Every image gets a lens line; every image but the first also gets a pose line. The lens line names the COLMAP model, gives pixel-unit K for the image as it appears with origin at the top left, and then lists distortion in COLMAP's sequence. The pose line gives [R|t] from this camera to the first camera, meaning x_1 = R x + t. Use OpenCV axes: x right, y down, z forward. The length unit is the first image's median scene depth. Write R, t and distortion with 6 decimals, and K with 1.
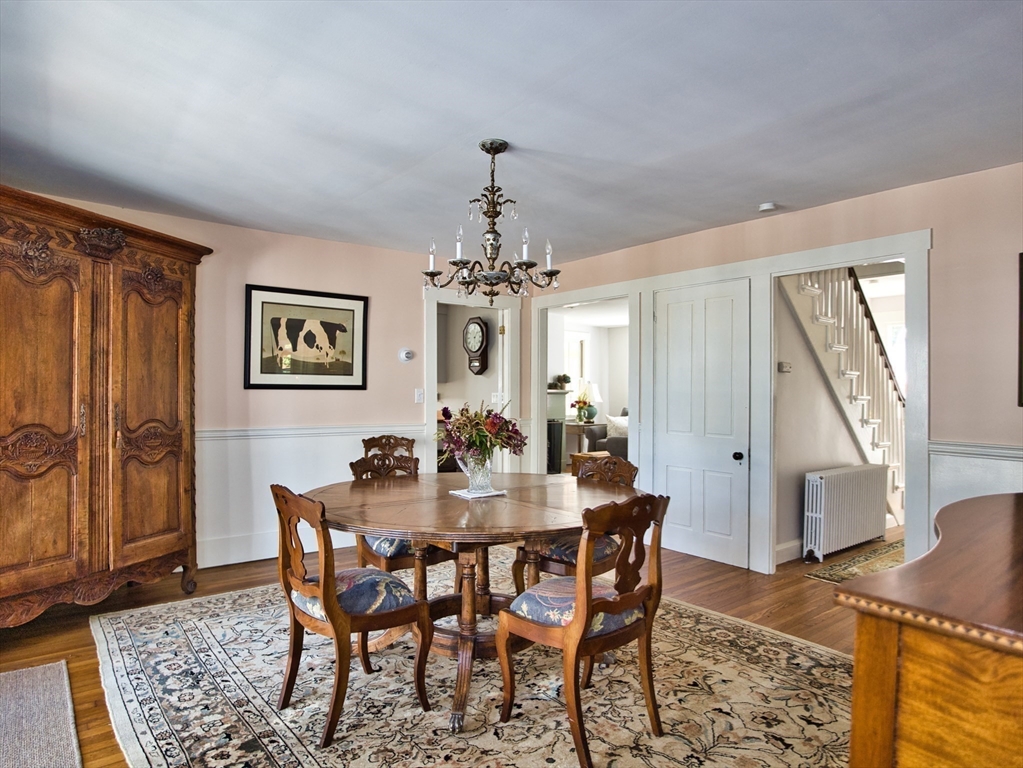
lens RADIAL K [[612.7, 0, 503.9], [0, 612.7, 389.3], [0, 0, 1]] dist [-0.004804, -0.000660]
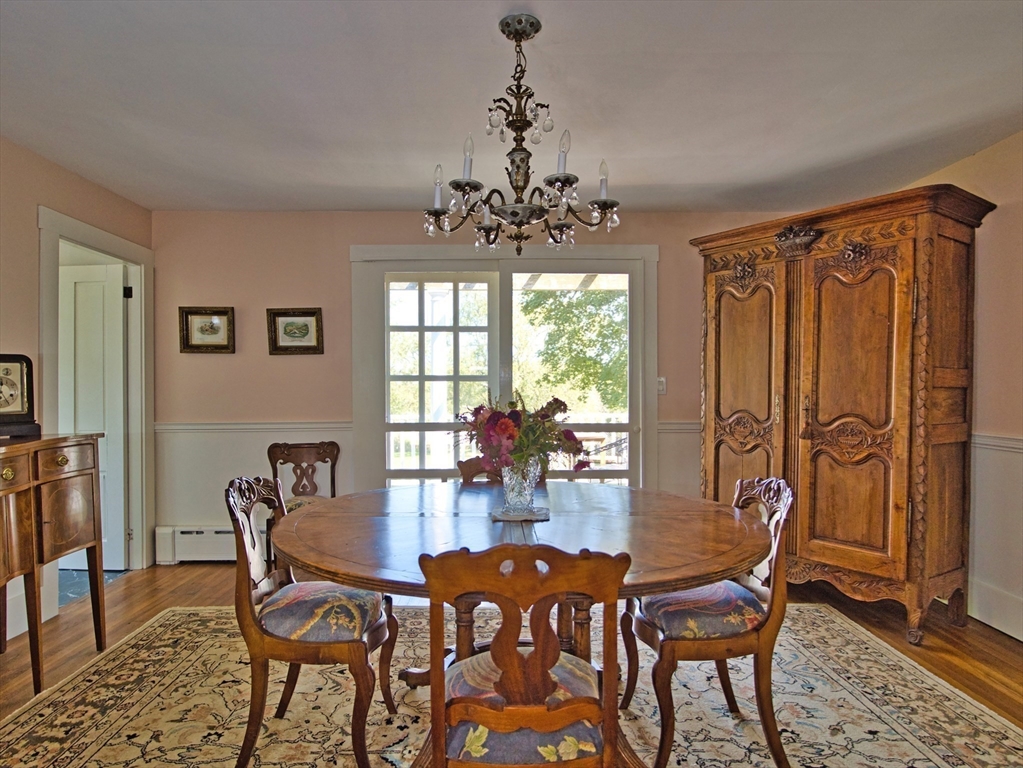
lens RADIAL K [[612.7, 0, 501.6], [0, 612.7, 388.8], [0, 0, 1]] dist [-0.004804, -0.000660]
pose [[-0.600296, -0.007041, -0.799747, 0.465169], [0.003153, 0.999933, -0.011171, 0.021884], [0.799772, -0.009228, -0.600233, 1.174126]]
